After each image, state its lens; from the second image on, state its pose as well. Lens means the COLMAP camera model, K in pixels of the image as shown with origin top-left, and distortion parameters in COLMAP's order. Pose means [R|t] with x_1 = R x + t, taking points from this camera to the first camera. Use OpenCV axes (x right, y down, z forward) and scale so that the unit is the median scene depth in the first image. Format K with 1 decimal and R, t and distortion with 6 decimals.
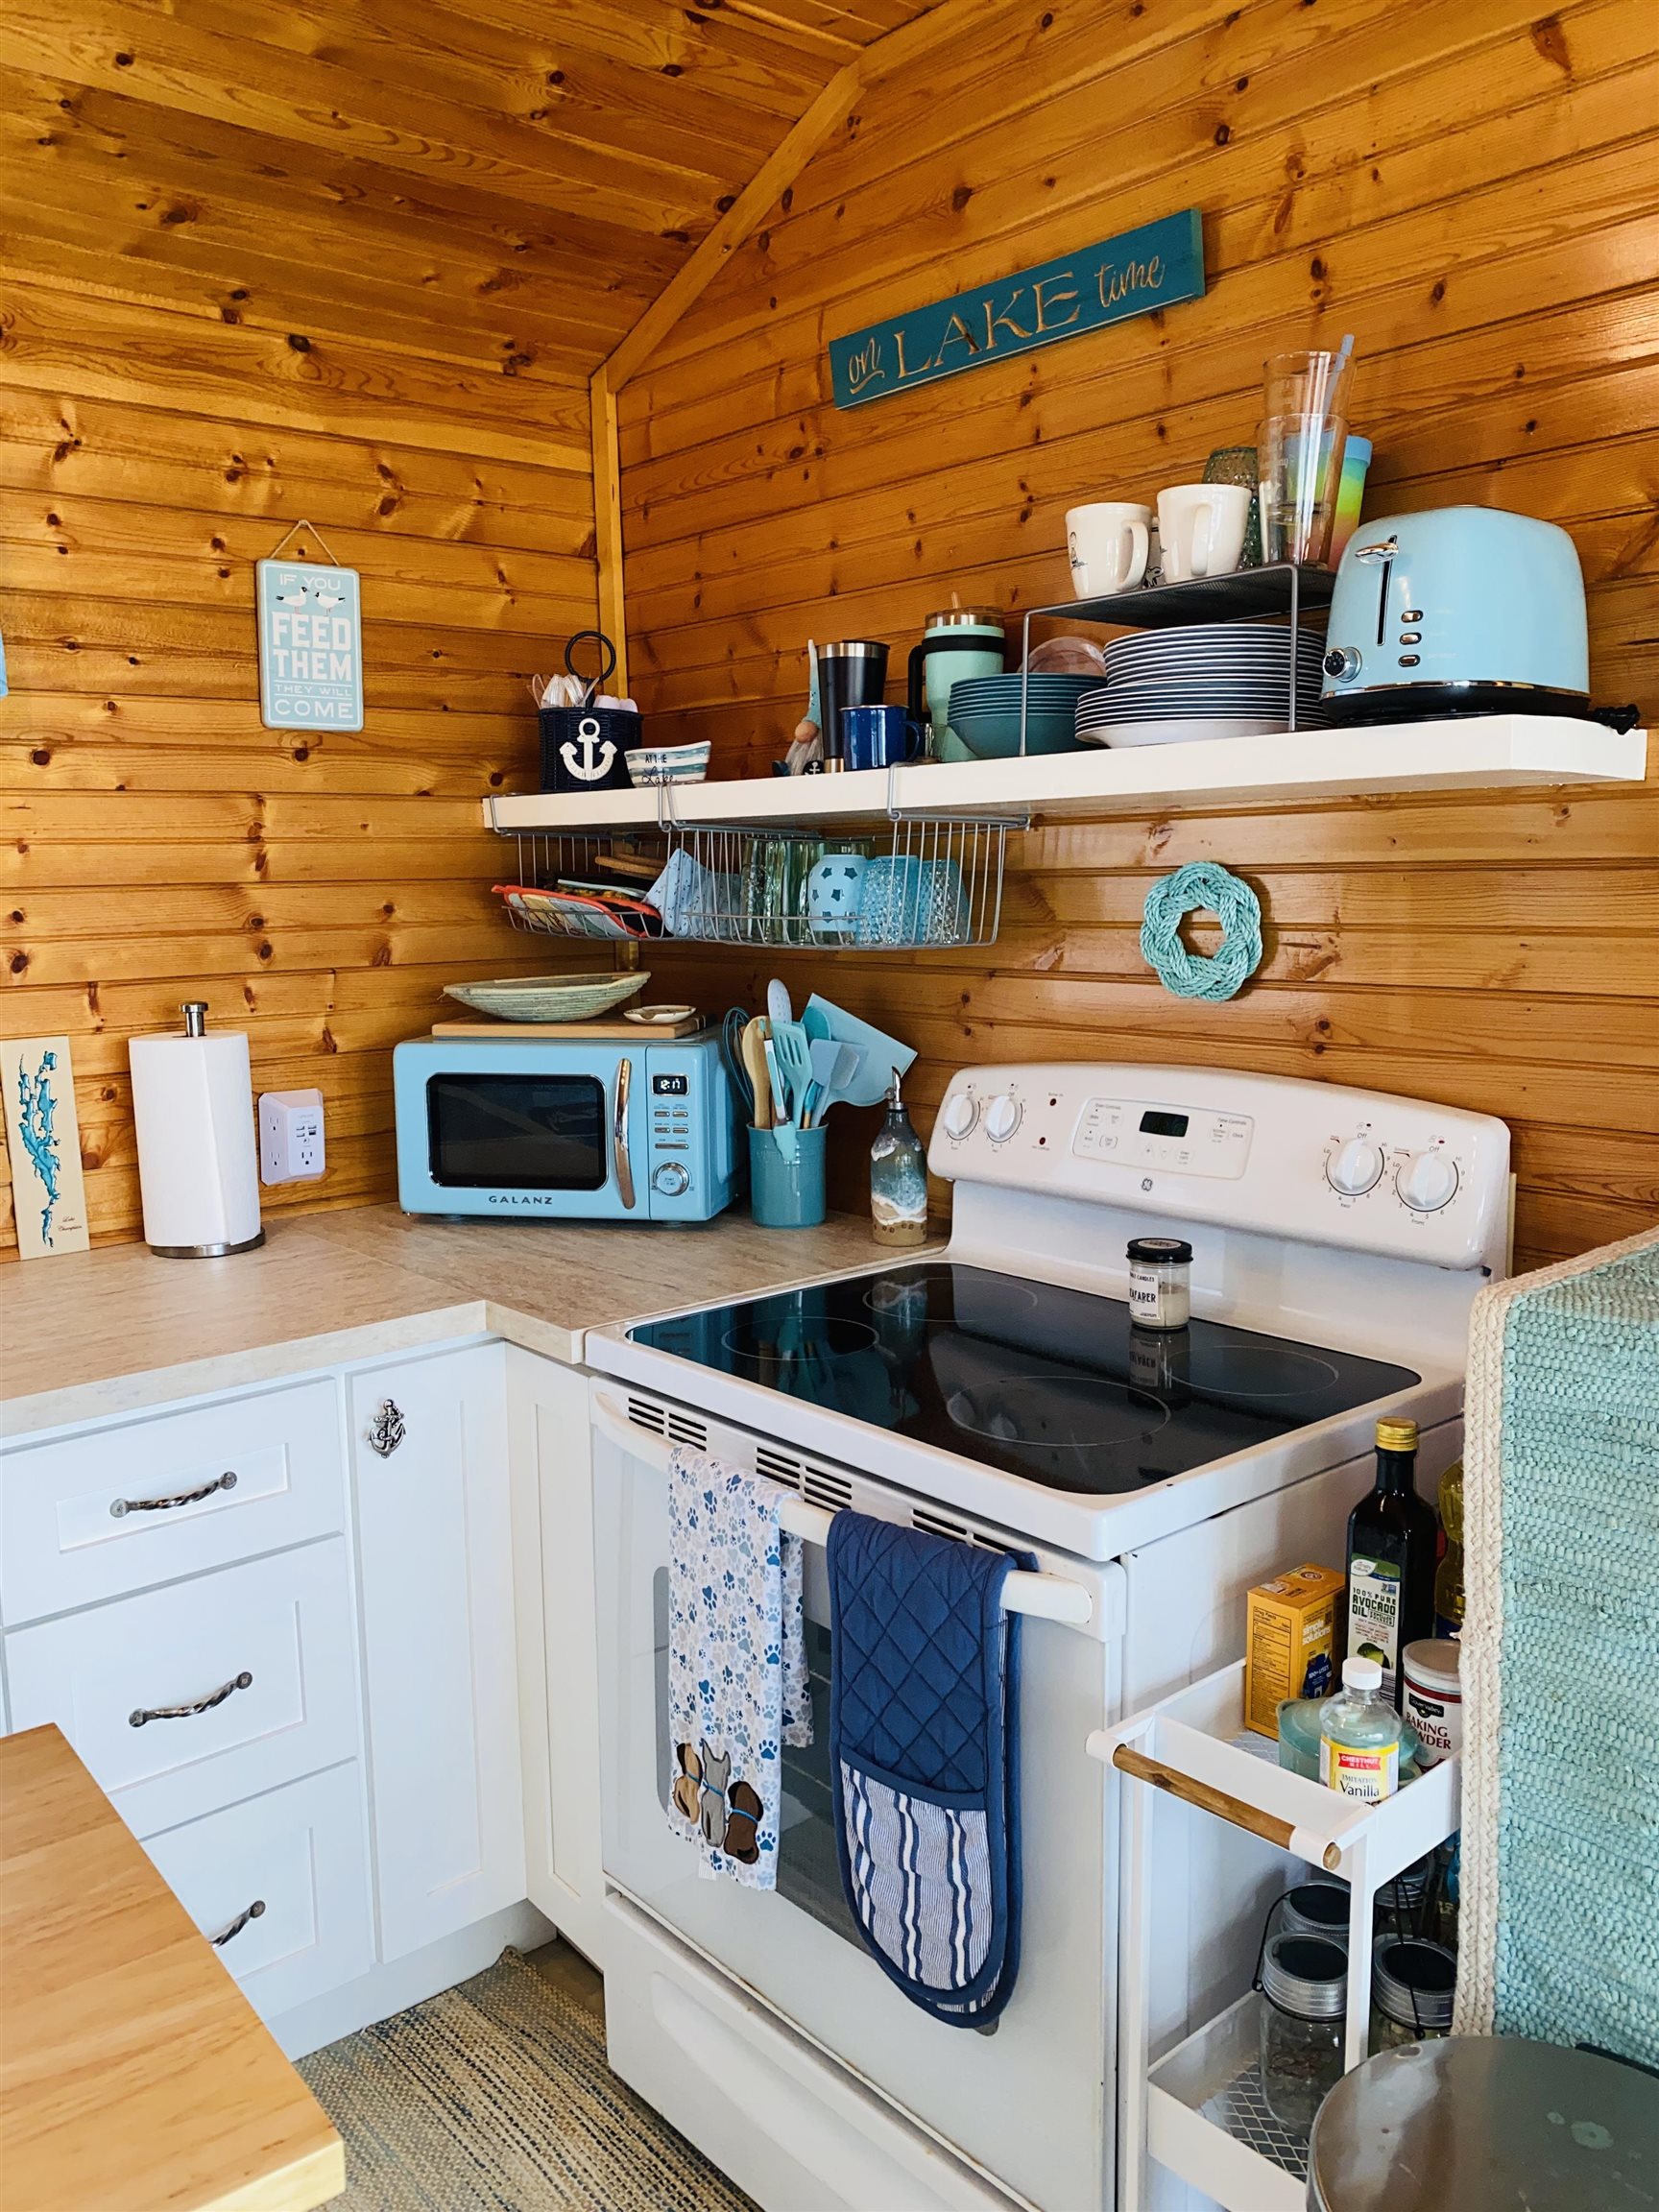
lens RADIAL K [[1703.8, 0, 819.9], [0, 1703.8, 1069.4], [0, 0, 1]] dist [0.009876, -0.003637]
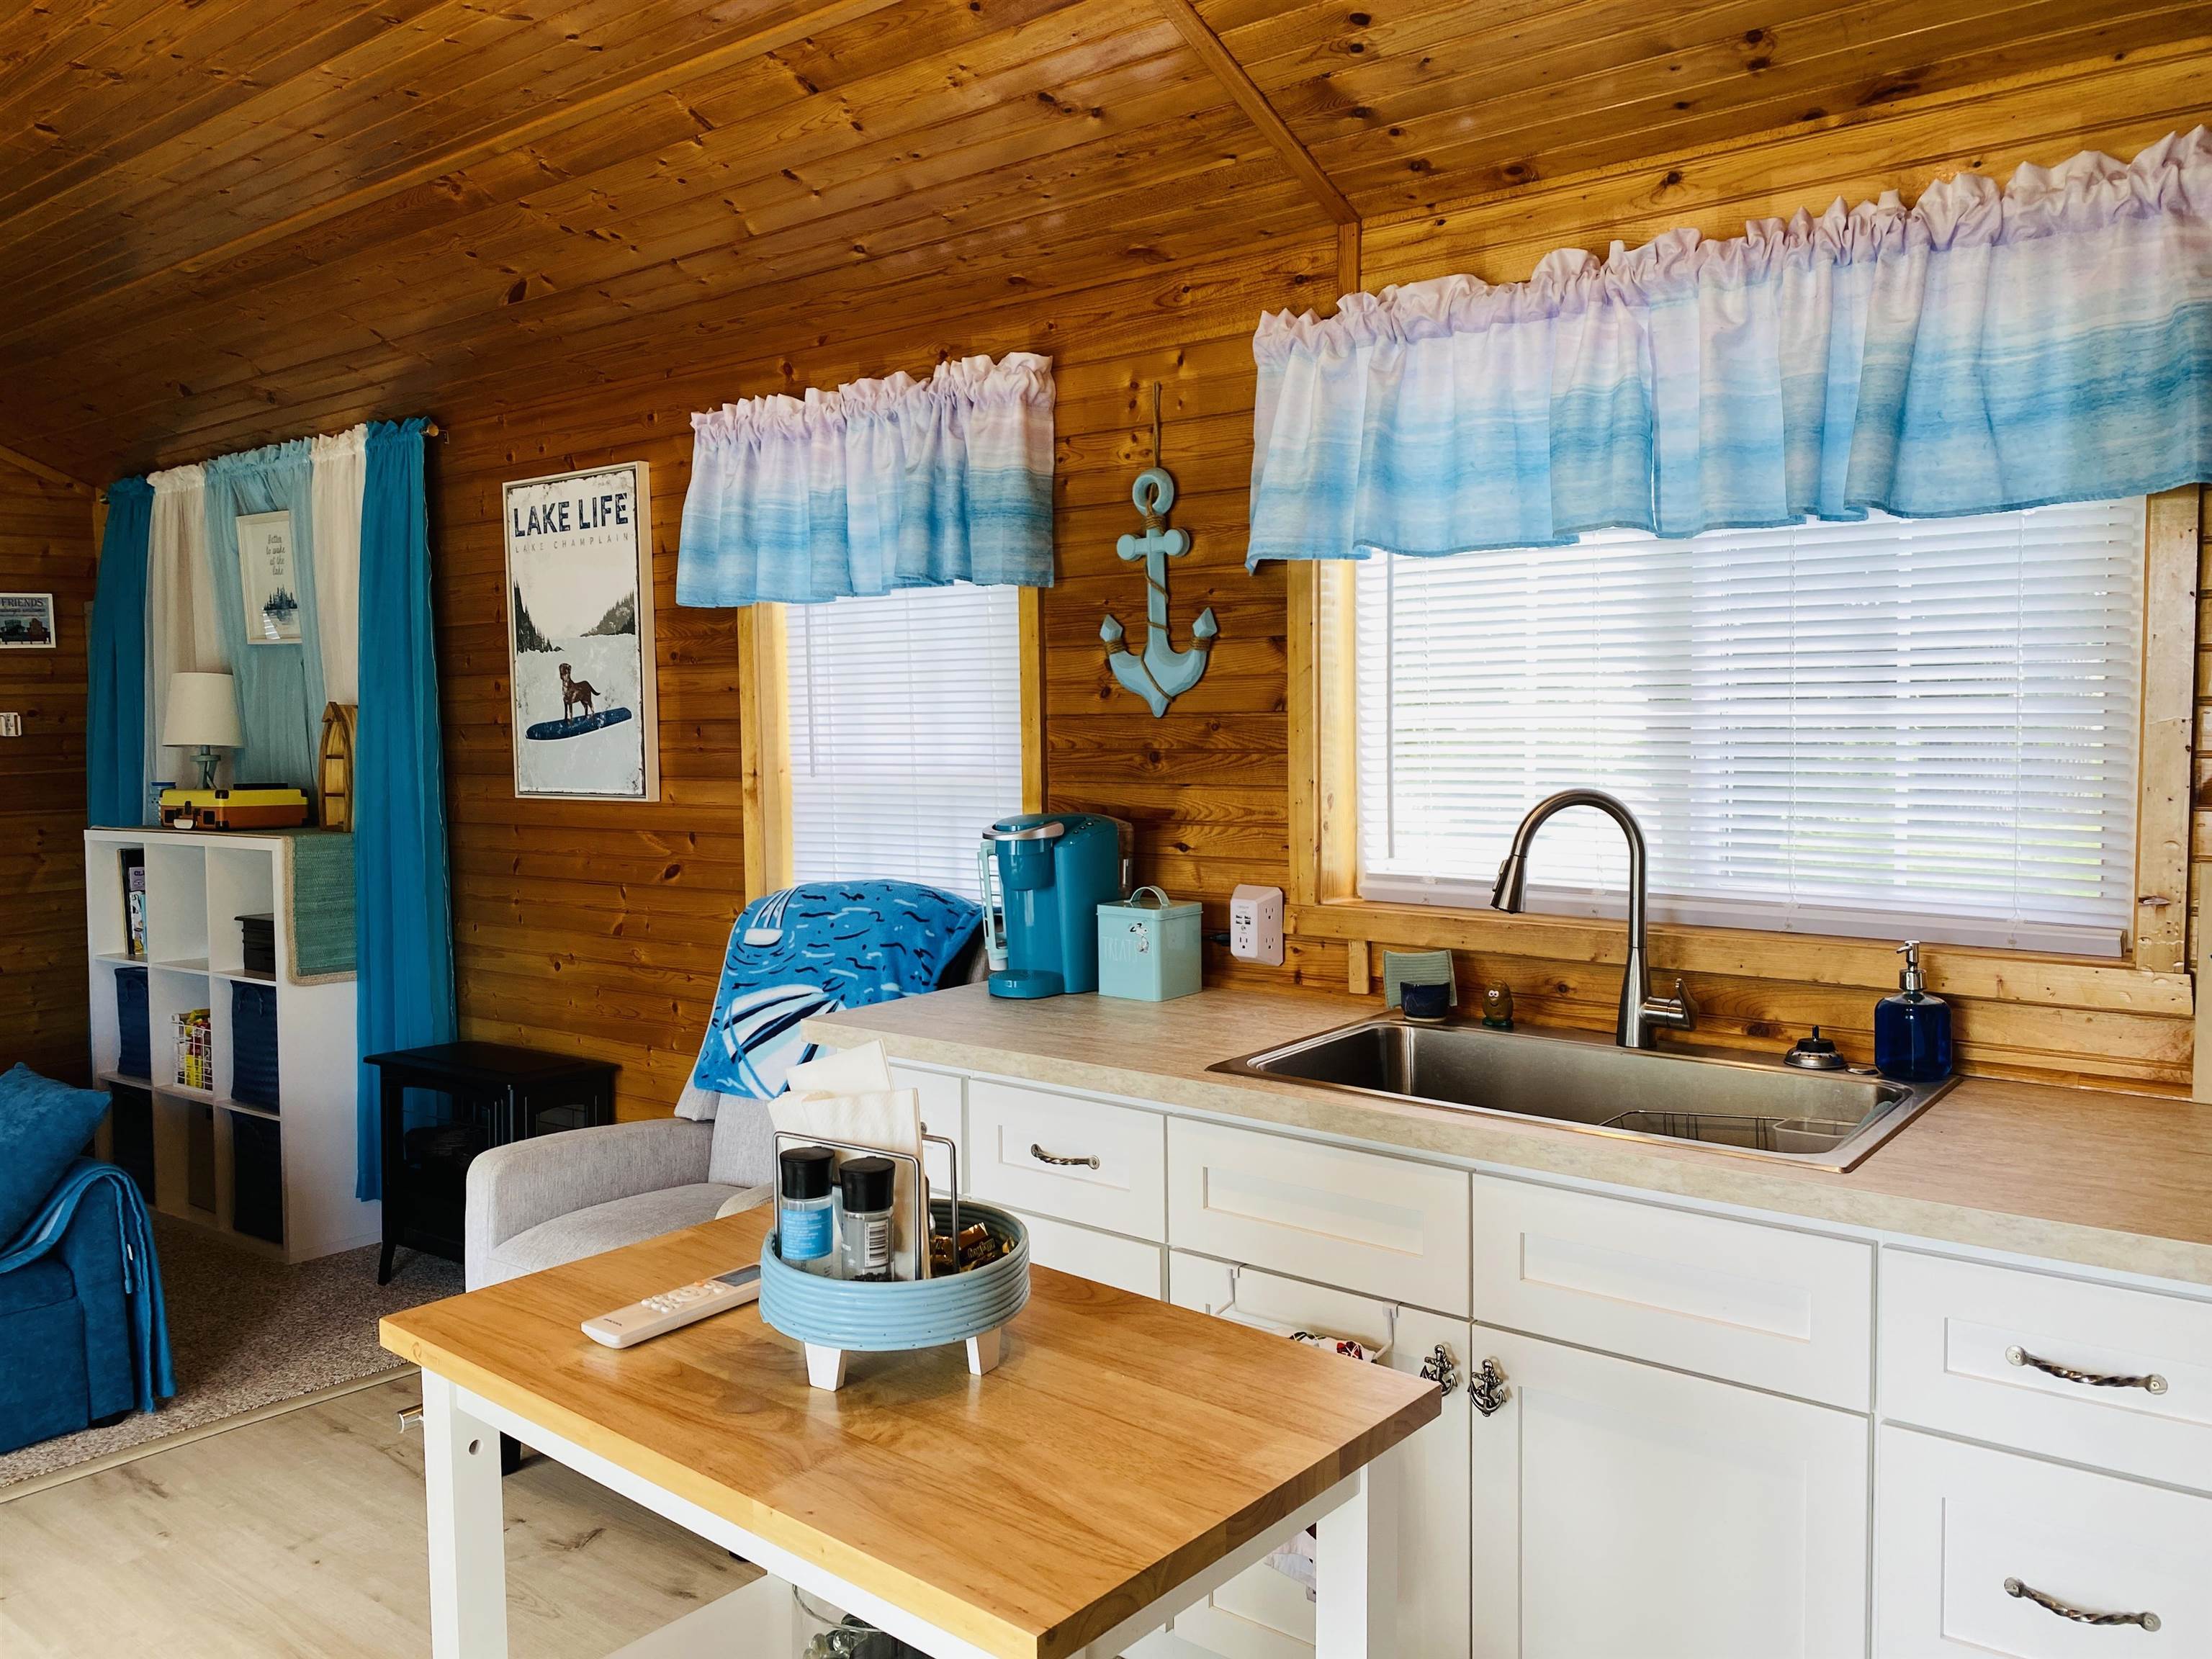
lens RADIAL K [[1685.5, 0, 1076.8], [0, 1685.5, 818.9], [0, 0, 1]] dist [0.051800, -0.076407]
pose [[0.183452, 0.081293, -0.979662, 0.289898], [-0.113381, 0.991674, 0.061058, -0.025724], [0.976468, 0.099874, 0.191141, 0.216330]]
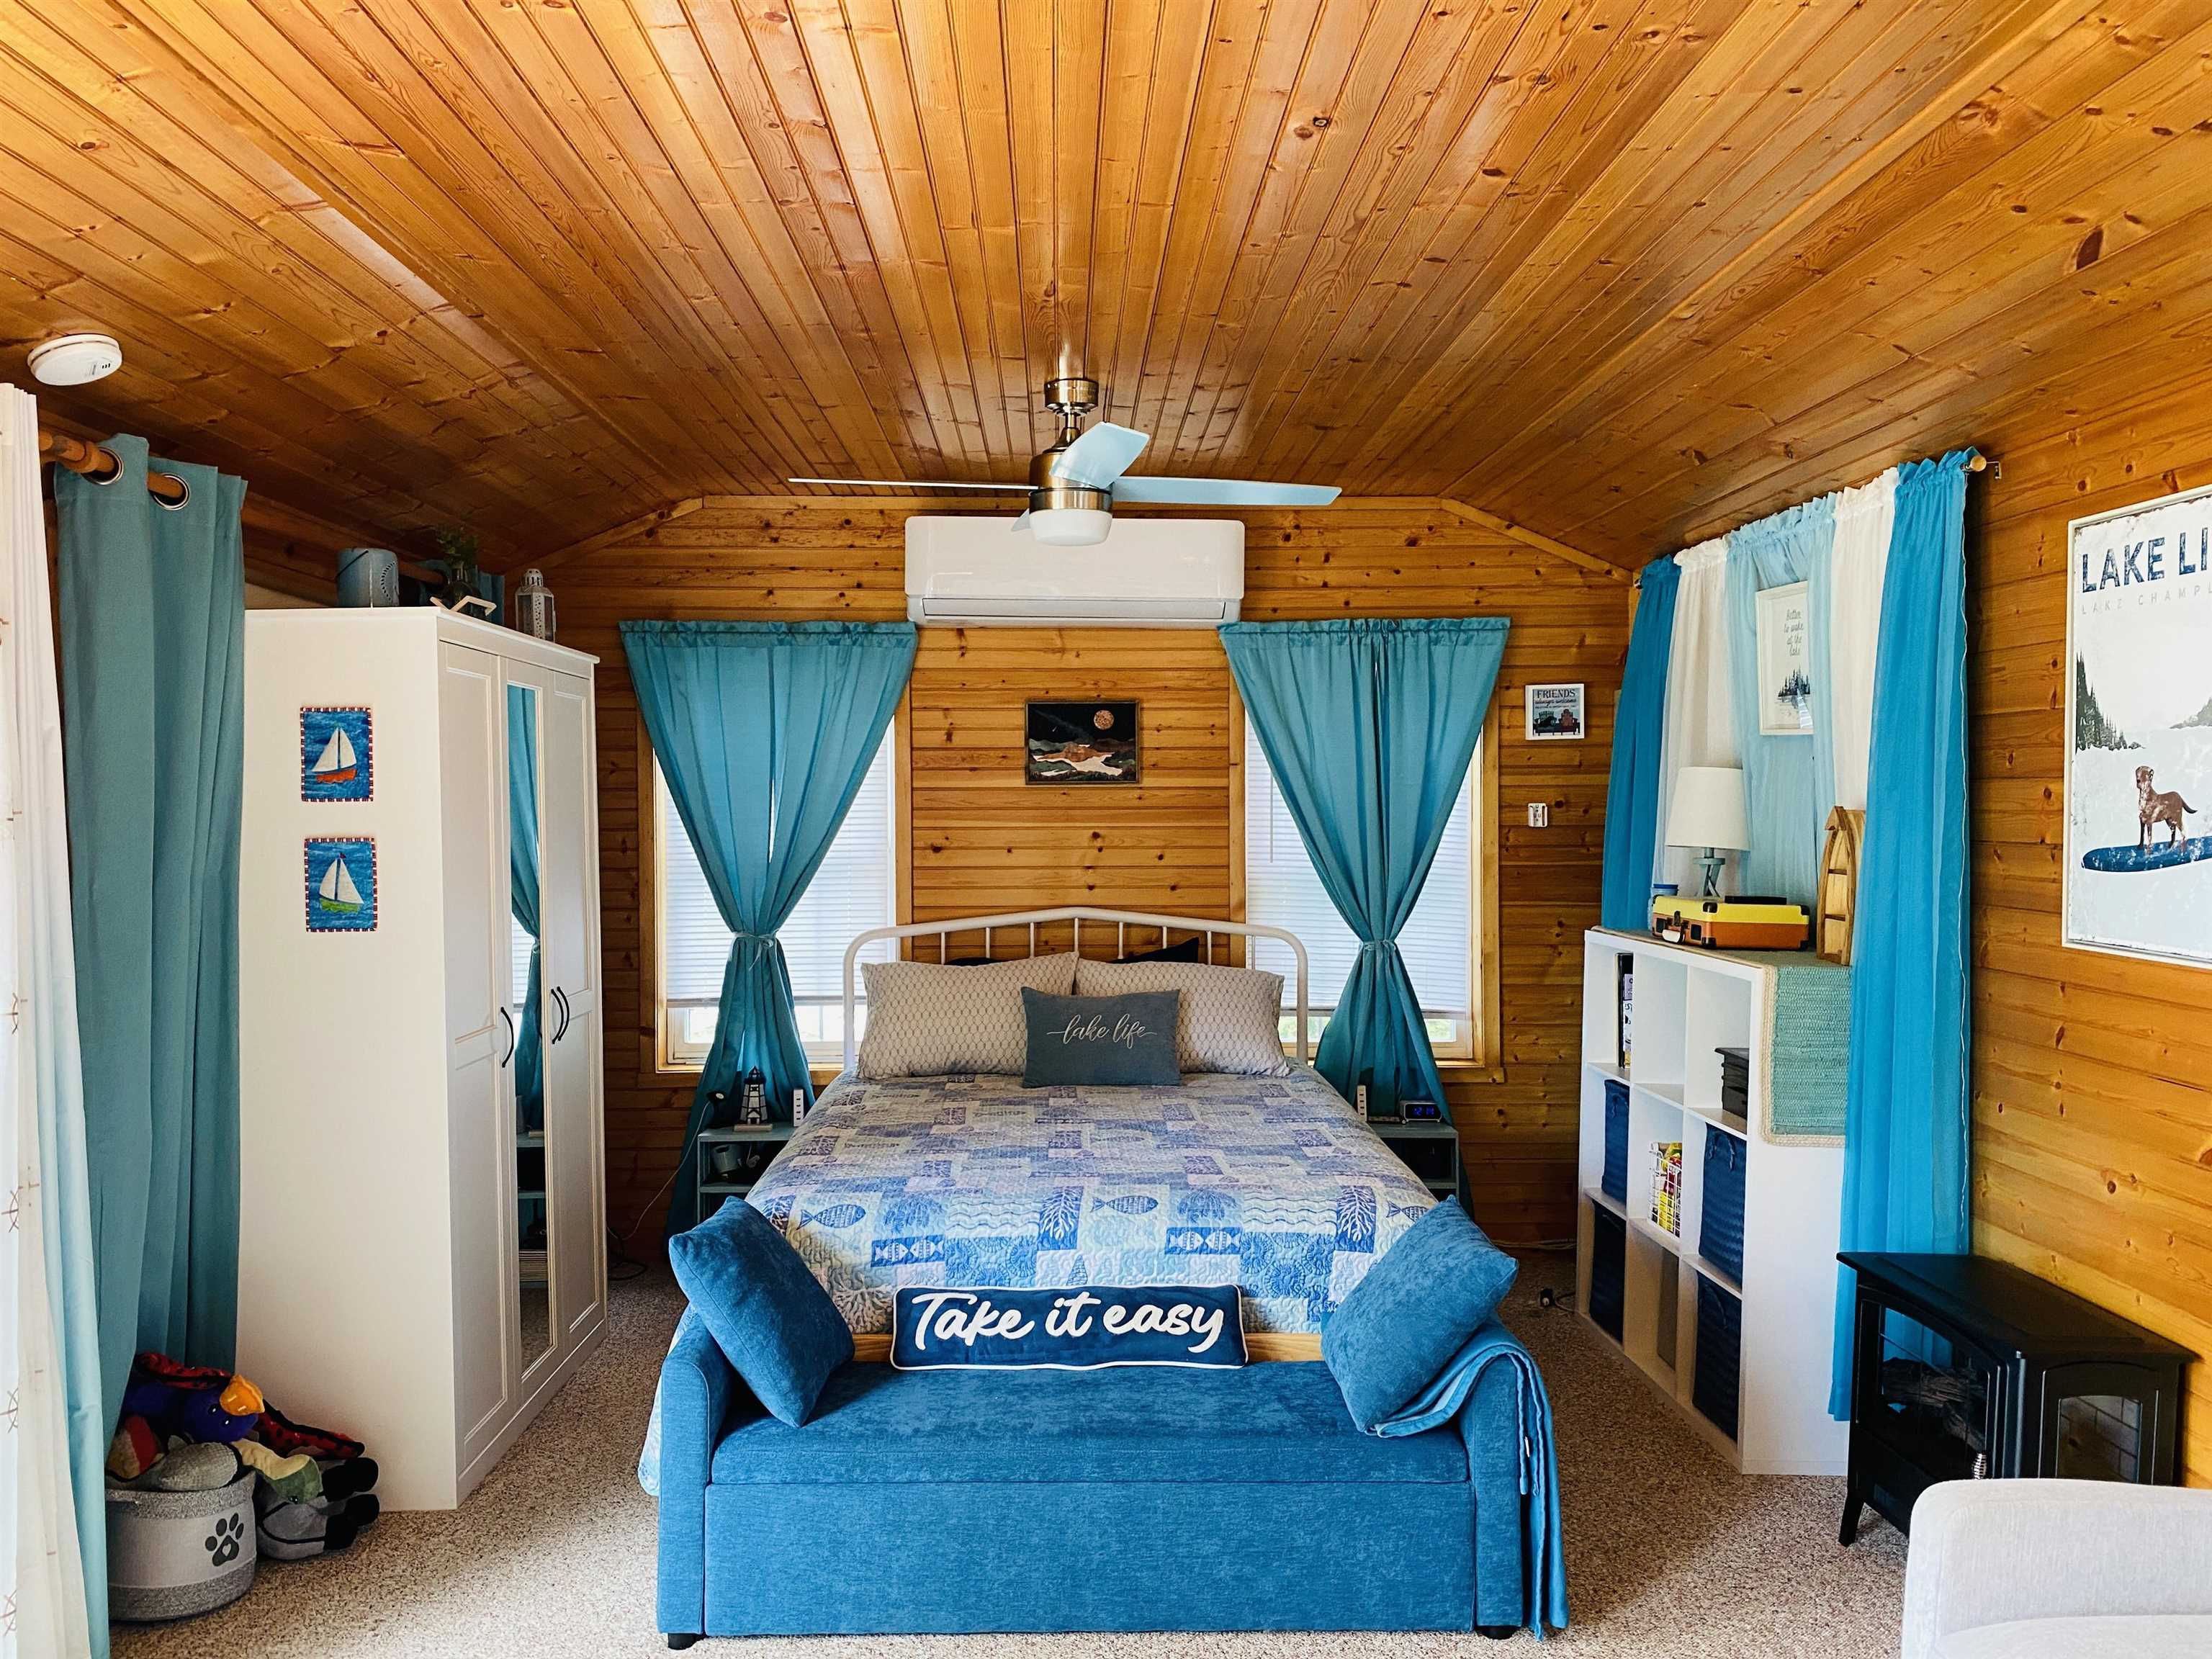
lens RADIAL K [[1687.5, 0, 1080.0], [0, 1687.5, 830.8], [0, 0, 1]] dist [0.044860, -0.056243]
pose [[-0.643864, 0.038882, -0.764151, -0.082307], [-0.086263, 0.988652, 0.122990, -0.057181], [0.760261, 0.145106, -0.633204, 0.220879]]
